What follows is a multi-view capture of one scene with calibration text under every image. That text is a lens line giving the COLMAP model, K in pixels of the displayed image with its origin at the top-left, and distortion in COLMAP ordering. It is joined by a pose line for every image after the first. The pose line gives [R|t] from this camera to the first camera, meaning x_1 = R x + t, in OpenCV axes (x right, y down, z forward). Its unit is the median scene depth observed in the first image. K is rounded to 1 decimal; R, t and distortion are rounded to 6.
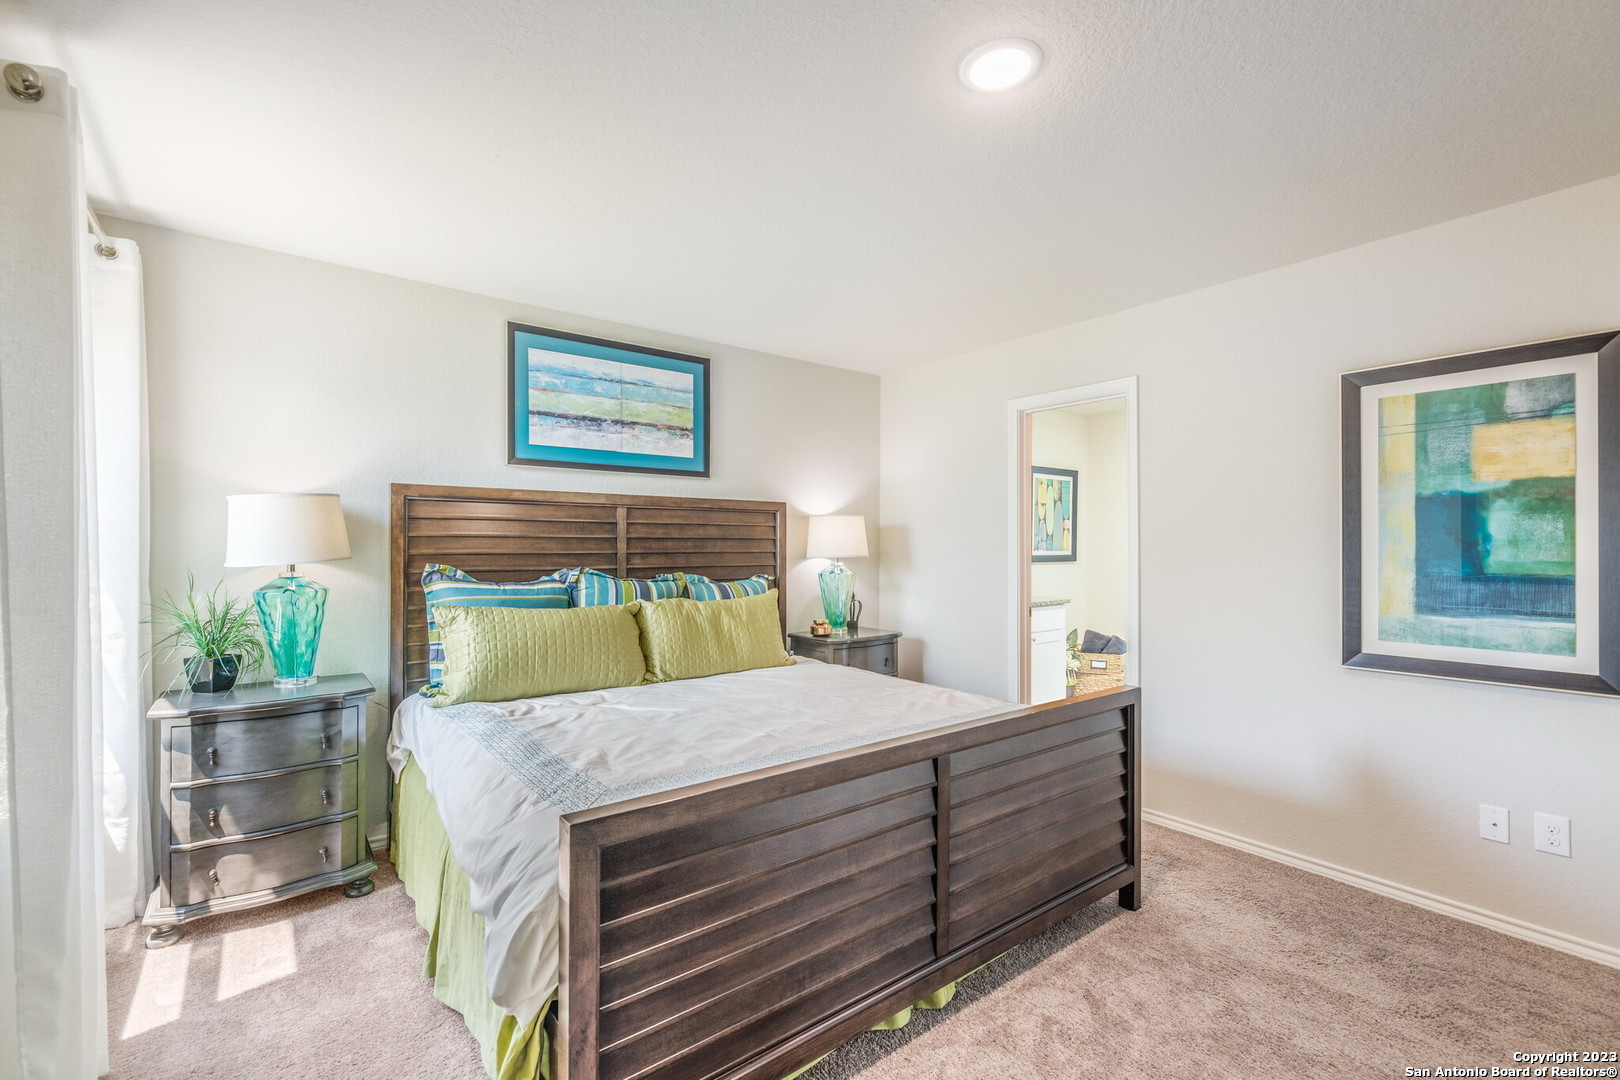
lens RADIAL K [[713.3, 0, 810.9], [0, 713.3, 542.6], [0, 0, 1]] dist [0.005287, 0.000906]
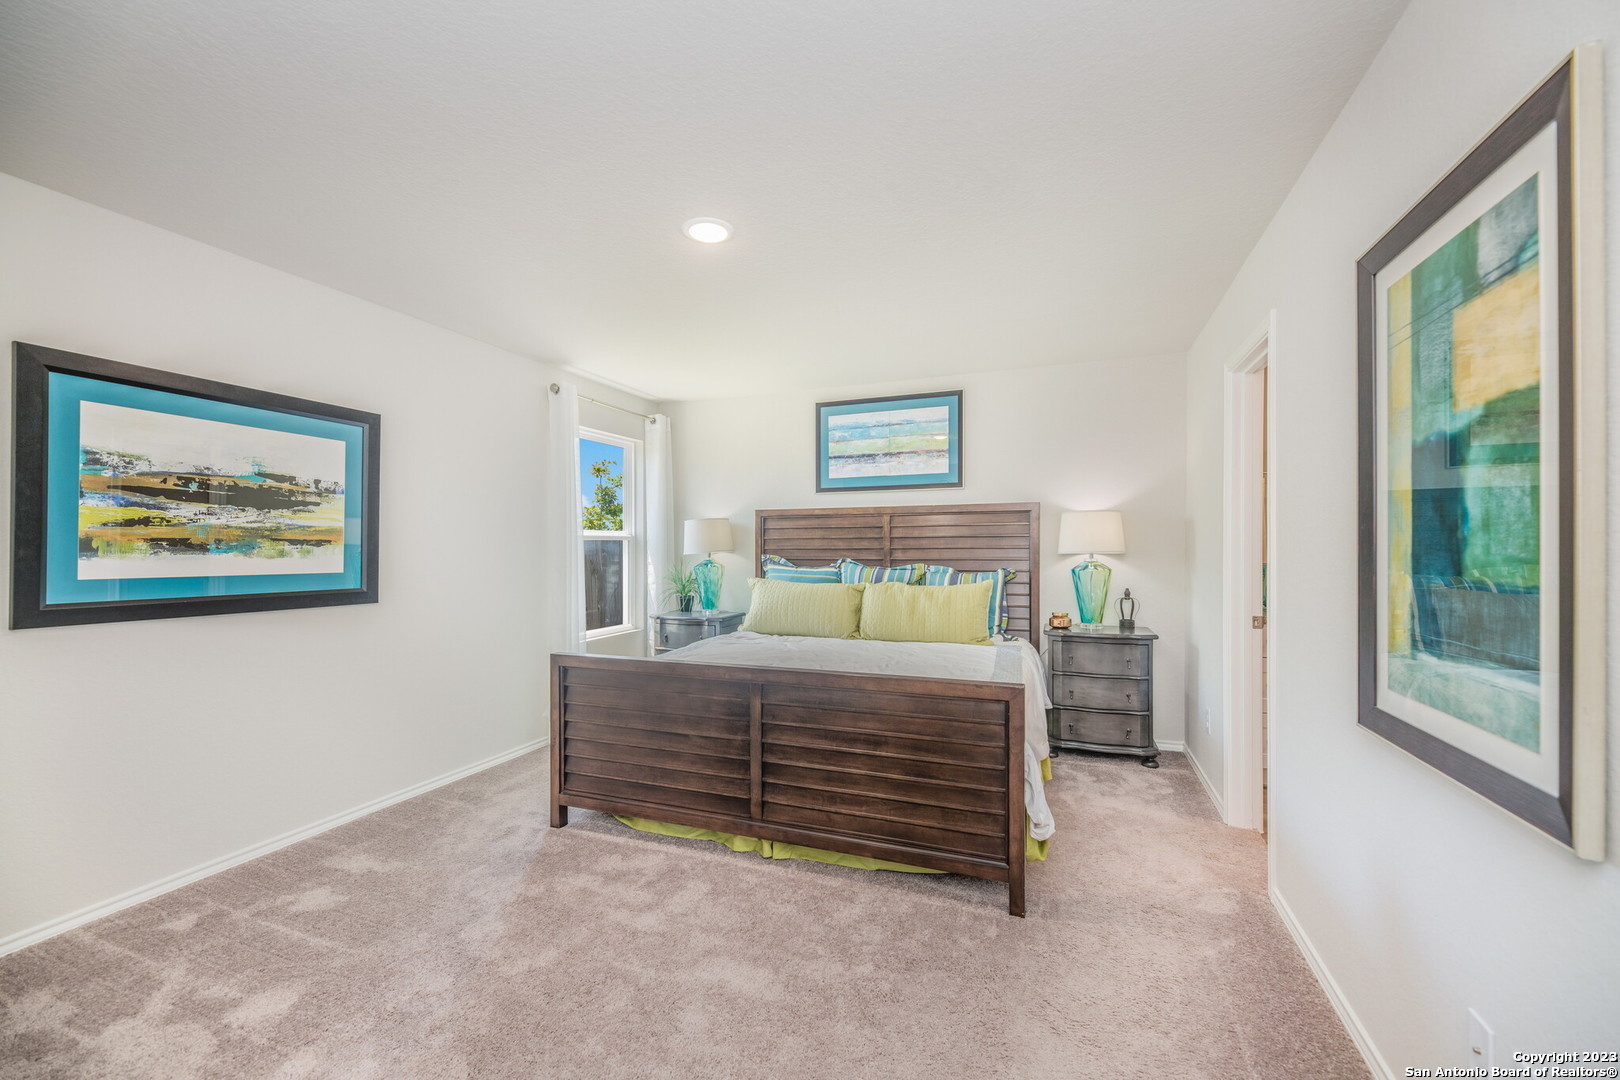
lens RADIAL K [[650.9, 0, 809.2], [0, 650.9, 548.4], [0, 0, 1]] dist [-0.000374, -0.000011]
pose [[0.513639, -0.001800, -0.858004, 0.764052], [0.010553, 0.999935, 0.004220, 0.007699], [0.857941, -0.011222, 0.513625, 0.223993]]
